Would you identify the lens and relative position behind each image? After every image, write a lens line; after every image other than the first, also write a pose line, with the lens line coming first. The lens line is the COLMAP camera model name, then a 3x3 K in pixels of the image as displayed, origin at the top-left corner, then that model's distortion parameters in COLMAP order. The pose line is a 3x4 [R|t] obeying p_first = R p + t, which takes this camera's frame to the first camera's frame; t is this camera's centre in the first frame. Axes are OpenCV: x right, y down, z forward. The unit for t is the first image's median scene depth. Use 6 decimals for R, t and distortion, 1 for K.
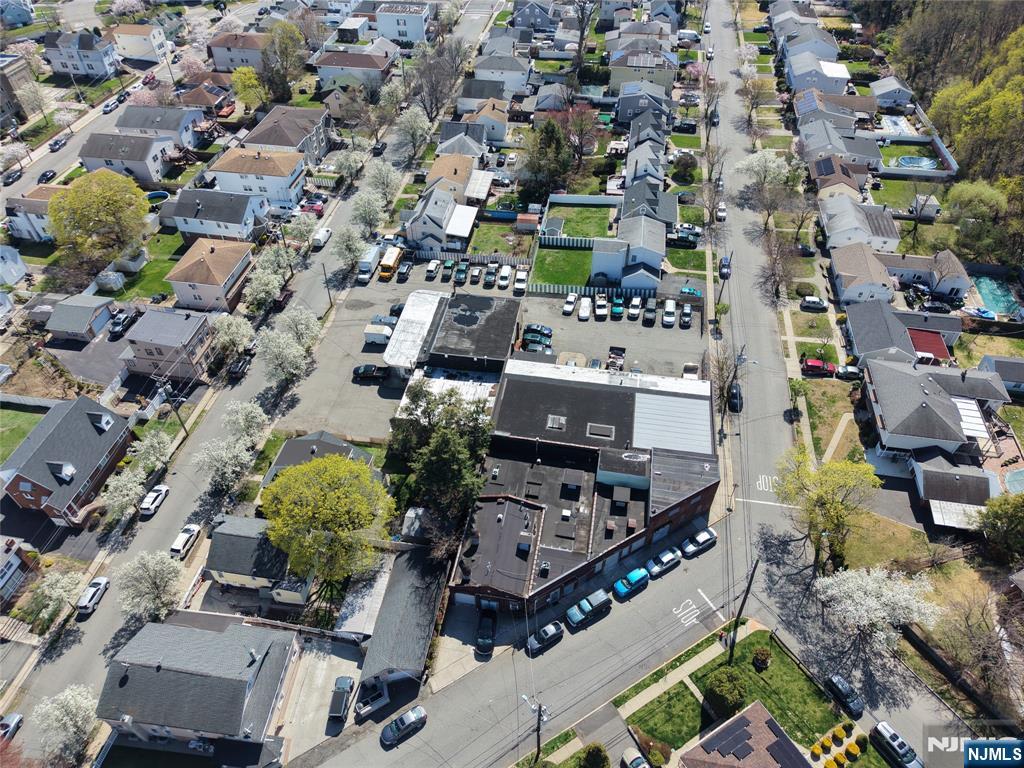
lens RADIAL K [[678.9, 0, 514.1], [0, 678.9, 383.9], [0, 0, 1]] dist [0.008594, -0.016776]
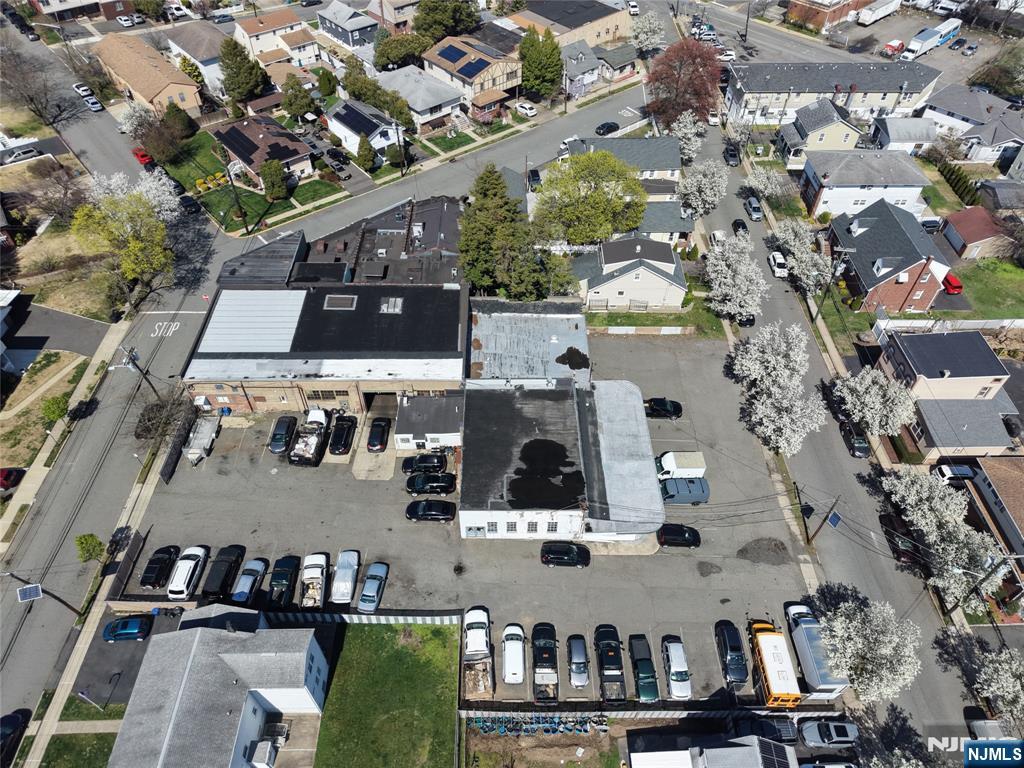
lens RADIAL K [[678.9, 0, 509.9], [0, 678.9, 383.1], [0, 0, 1]] dist [0.008594, -0.016776]
pose [[-0.984708, 0.129869, -0.116117, 0.025222], [-0.122507, -0.042324, 0.991565, -0.794506], [0.123859, 0.990627, 0.057587, 1.023081]]
